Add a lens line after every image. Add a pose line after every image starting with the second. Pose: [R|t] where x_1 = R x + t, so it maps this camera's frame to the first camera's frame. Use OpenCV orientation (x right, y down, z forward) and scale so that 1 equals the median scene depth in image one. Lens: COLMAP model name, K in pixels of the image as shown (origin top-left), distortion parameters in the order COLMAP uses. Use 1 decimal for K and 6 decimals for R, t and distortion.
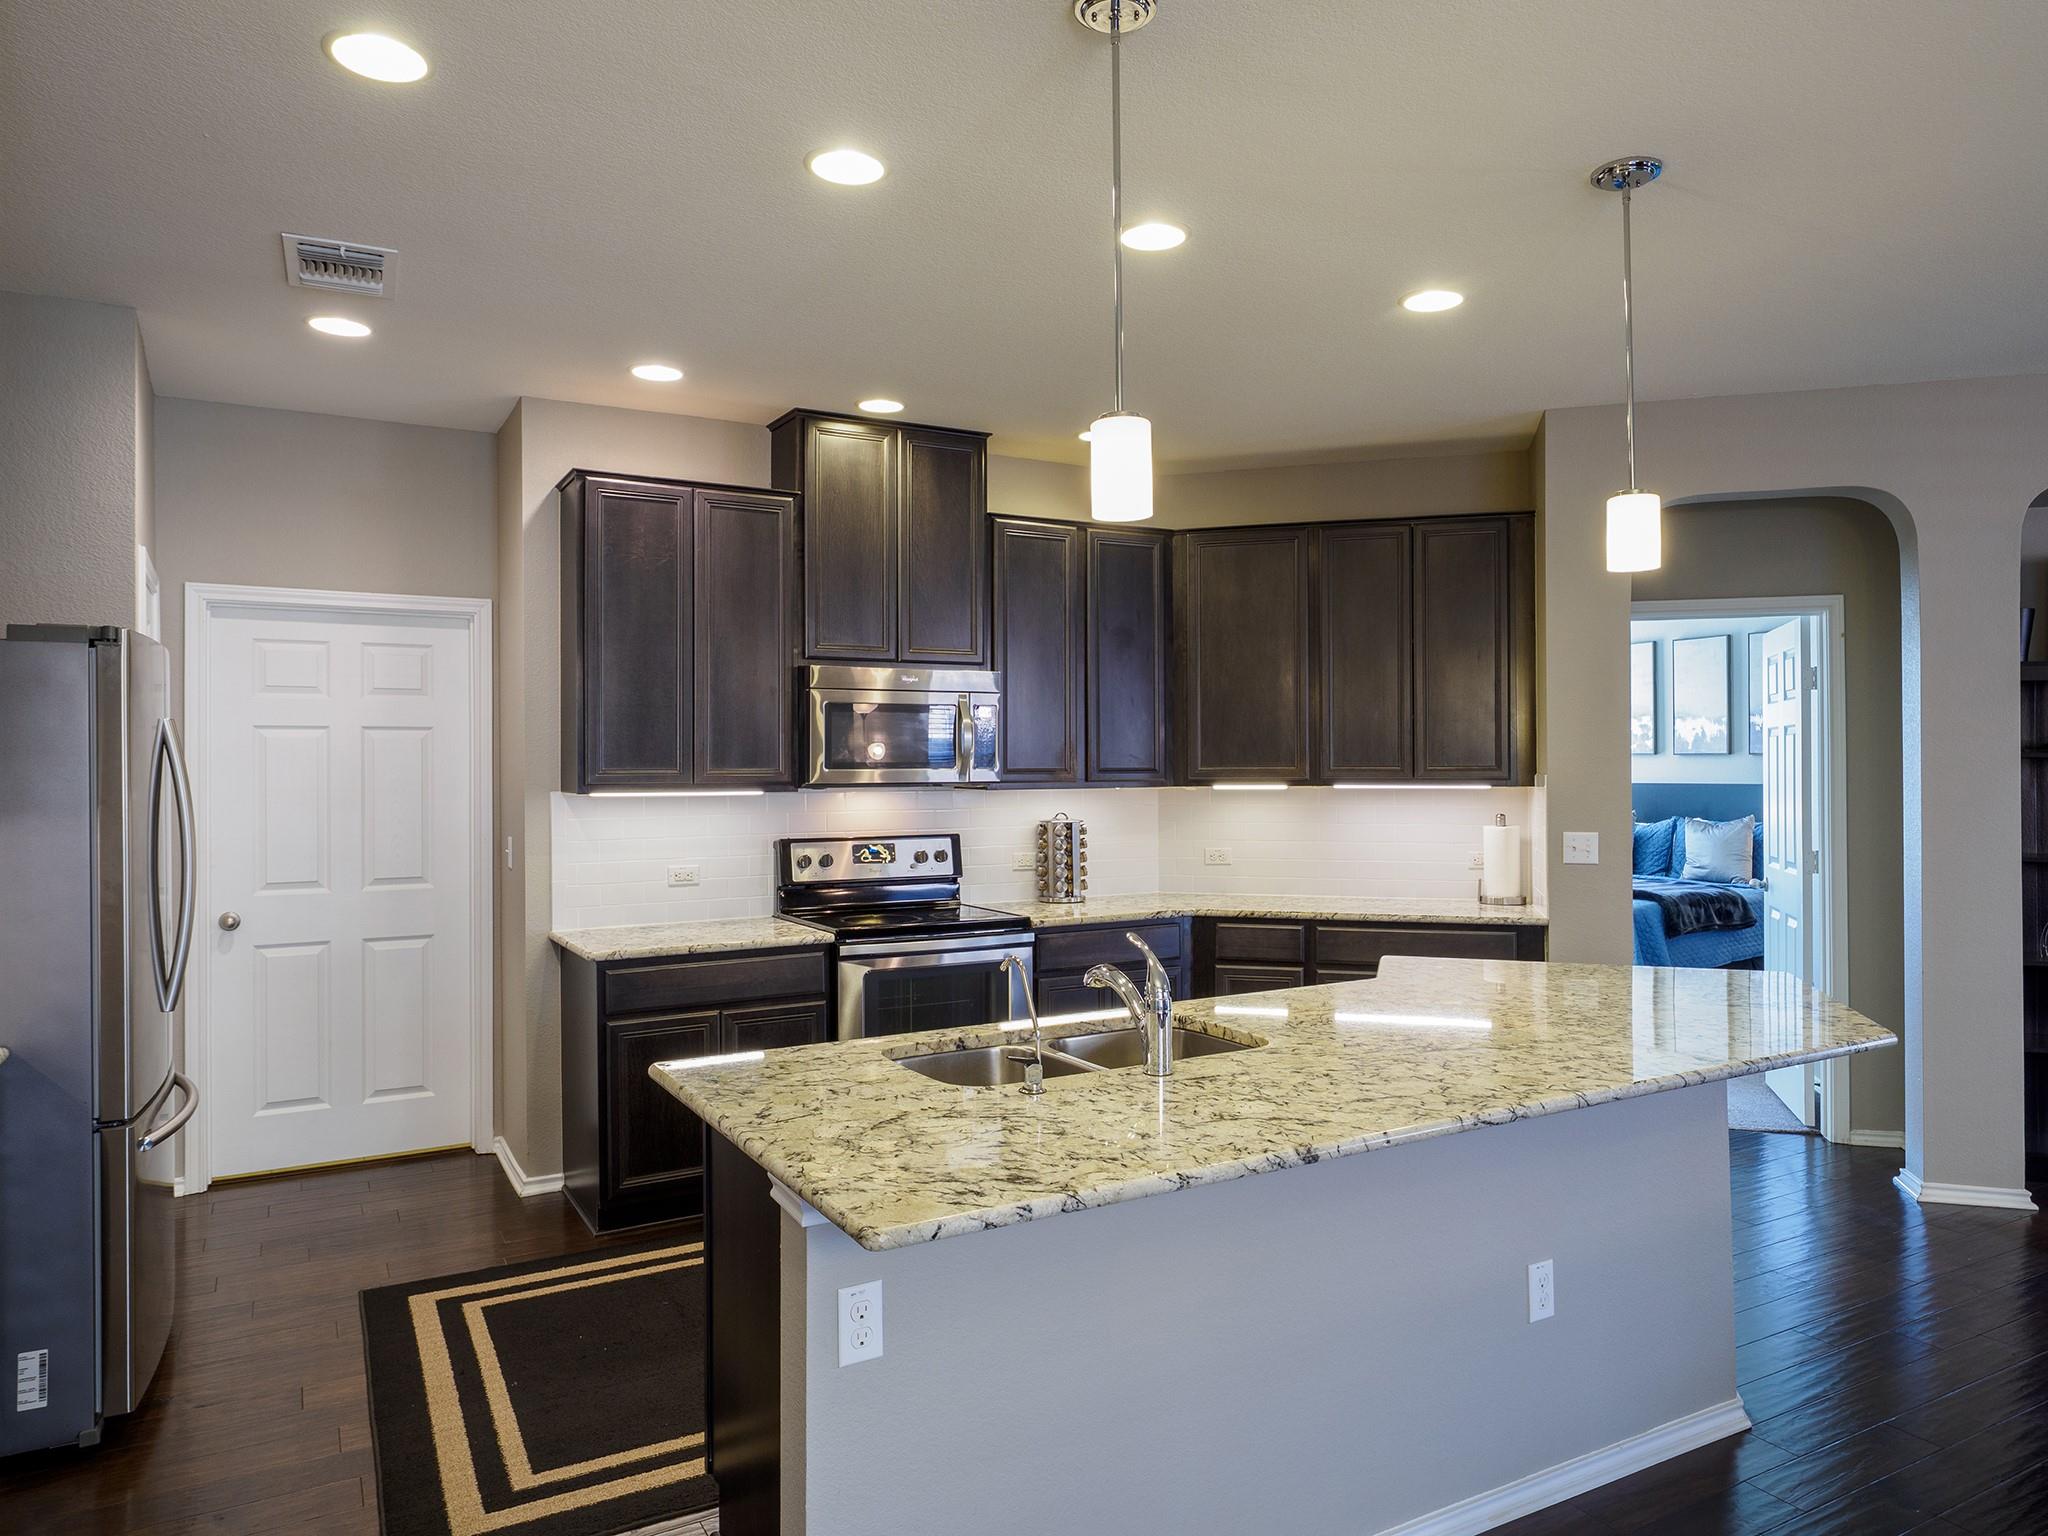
lens RADIAL K [[1331.8, 0, 1024.8], [0, 1331.8, 769.6], [0, 0, 1]] dist [0.008161, 0.003157]
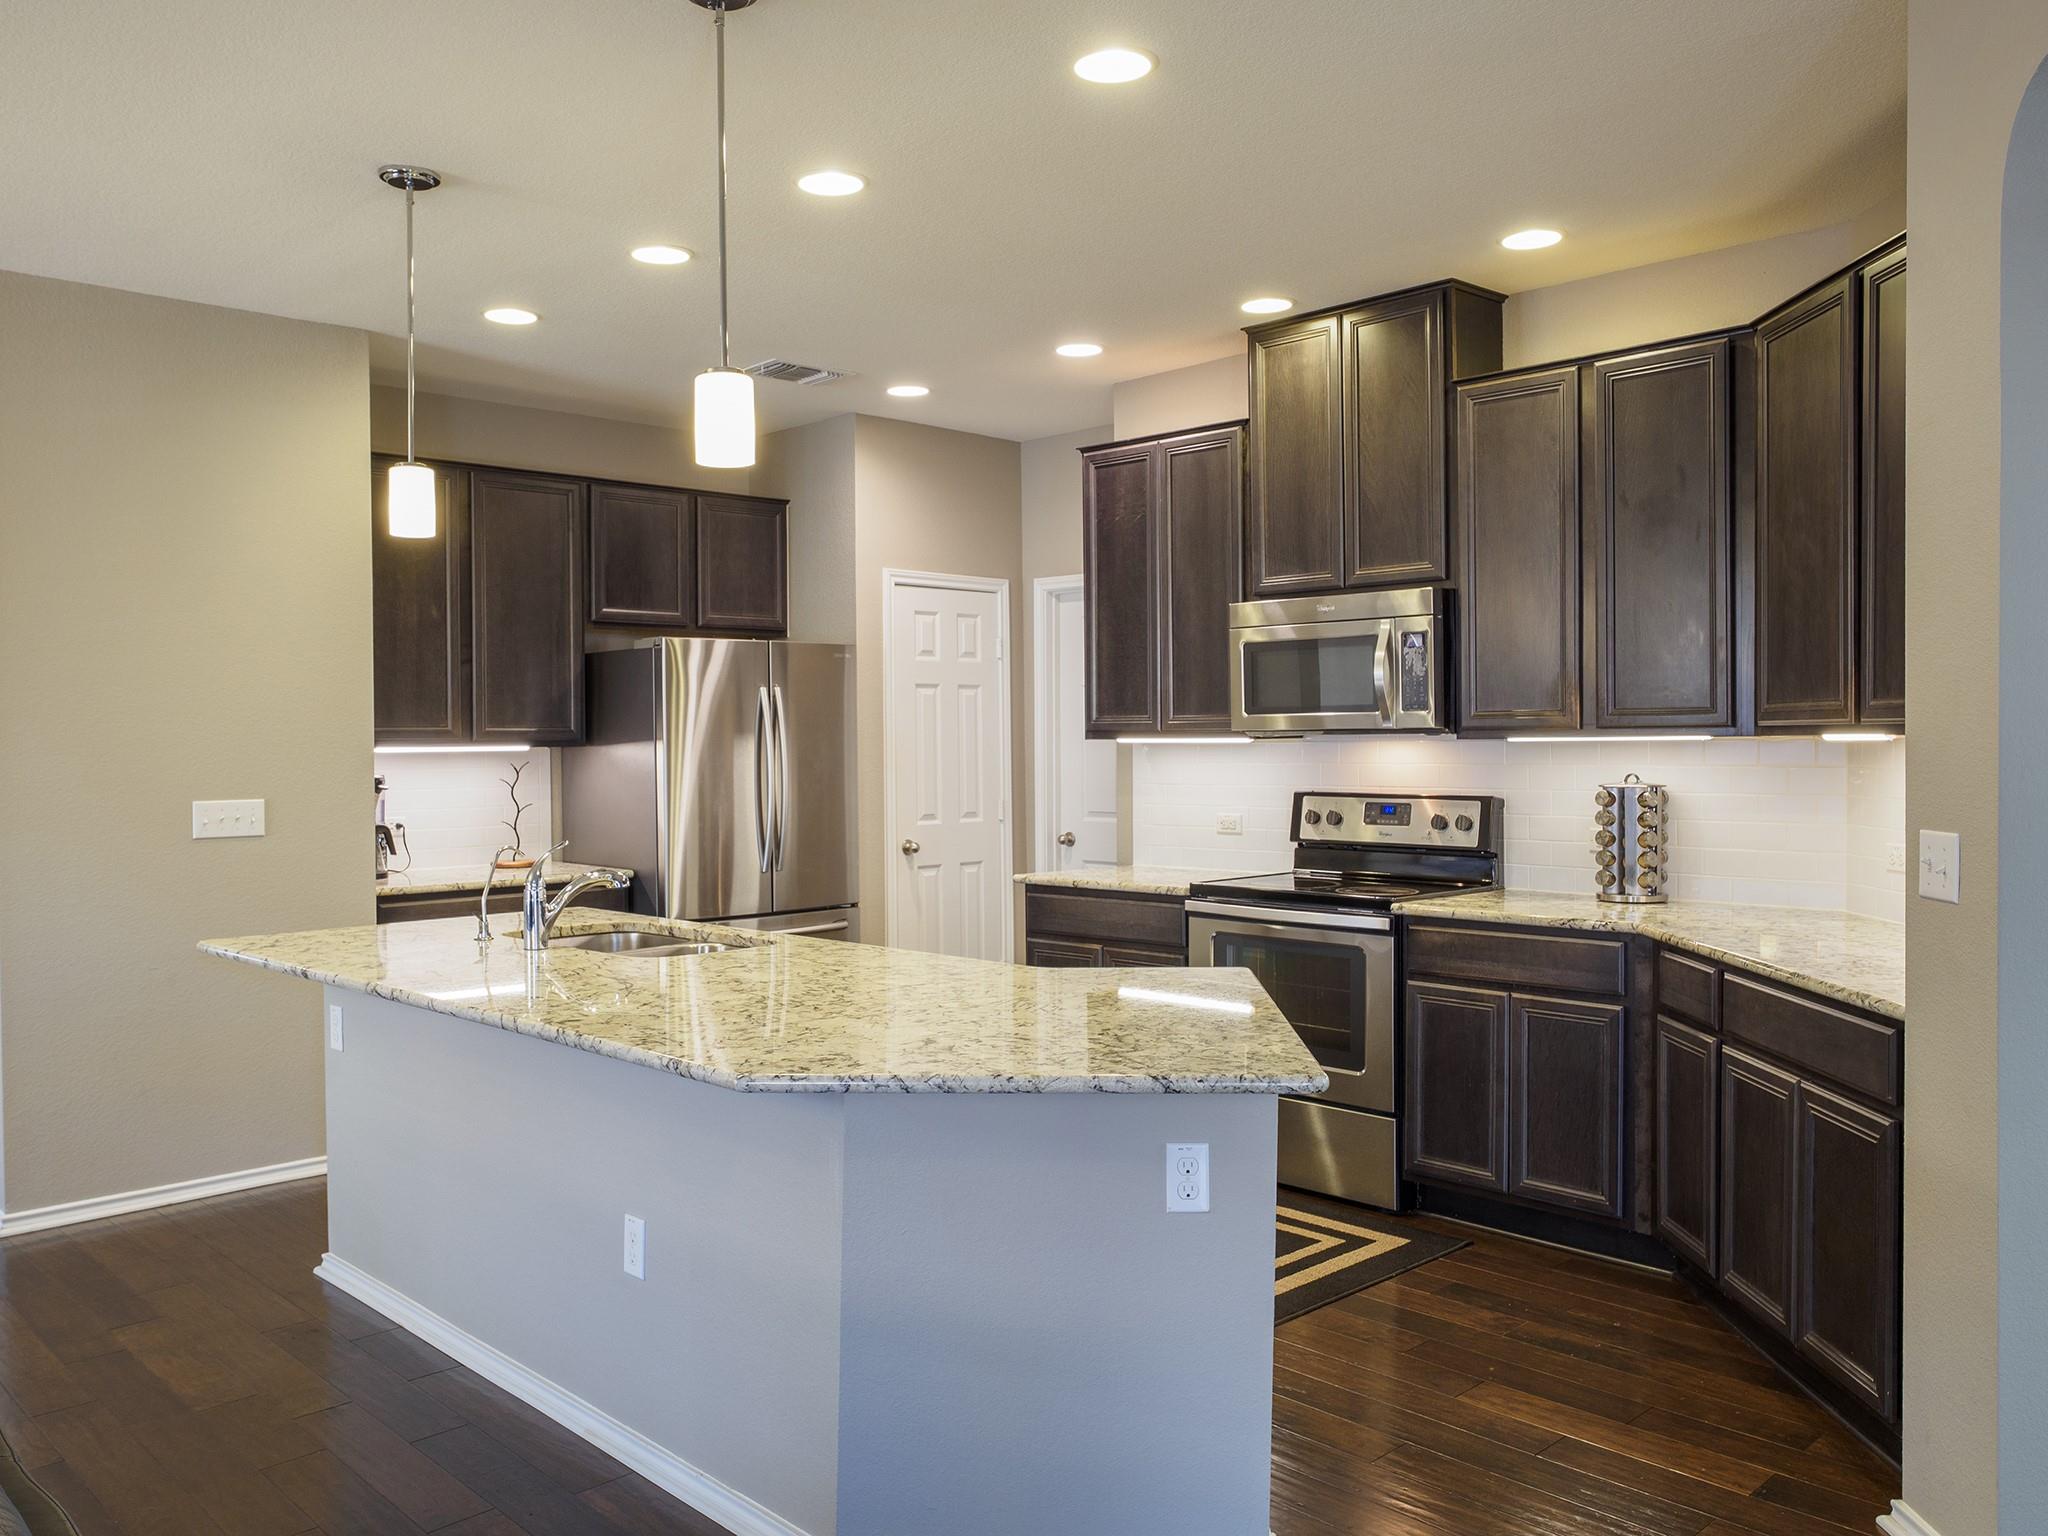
lens RADIAL K [[1649.4, 0, 1025.6], [0, 1649.4, 769.8], [0, 0, 1]] dist [0.028497, -0.002958]
pose [[0.246533, 0.019884, -0.968930, 0.825097], [0.002802, 0.999771, 0.021230, 0.011521], [0.969130, -0.007949, 0.246421, 0.504510]]
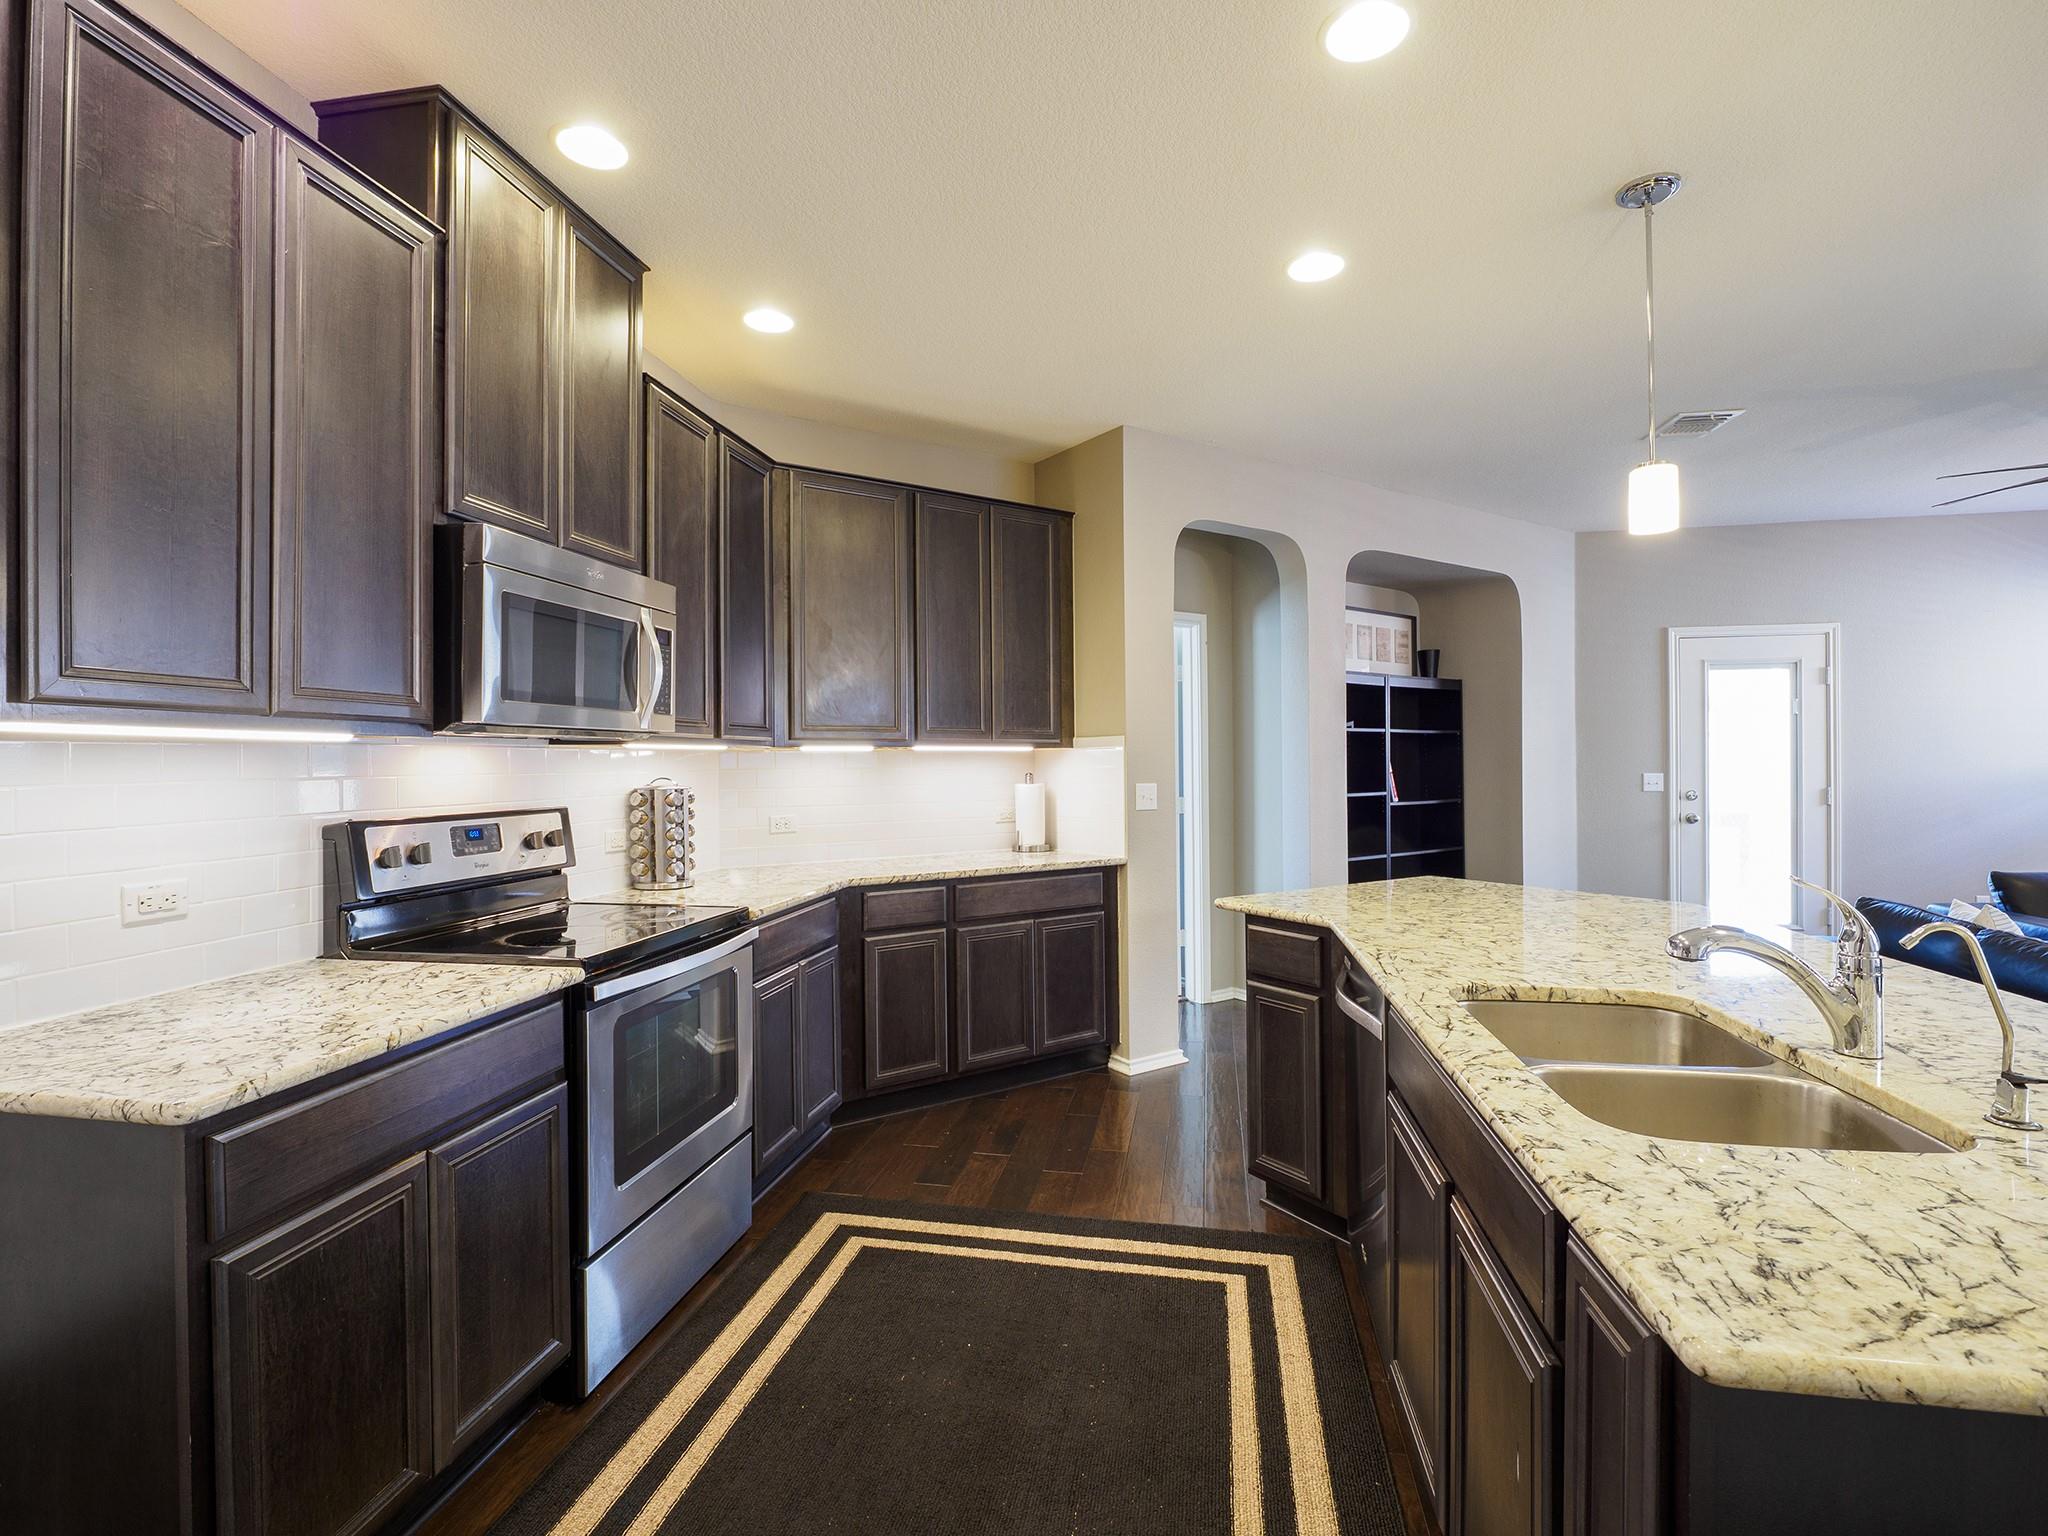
lens RADIAL K [[979.3, 0, 1028.1], [0, 979.3, 760.6], [0, 0, 1]] dist [-0.007264, -0.000490]
pose [[0.643973, 0.000201, 0.765048, -0.297921], [0.005877, 0.999969, -0.005210, 0.027614], [-0.765026, 0.007851, 0.643952, 0.470541]]
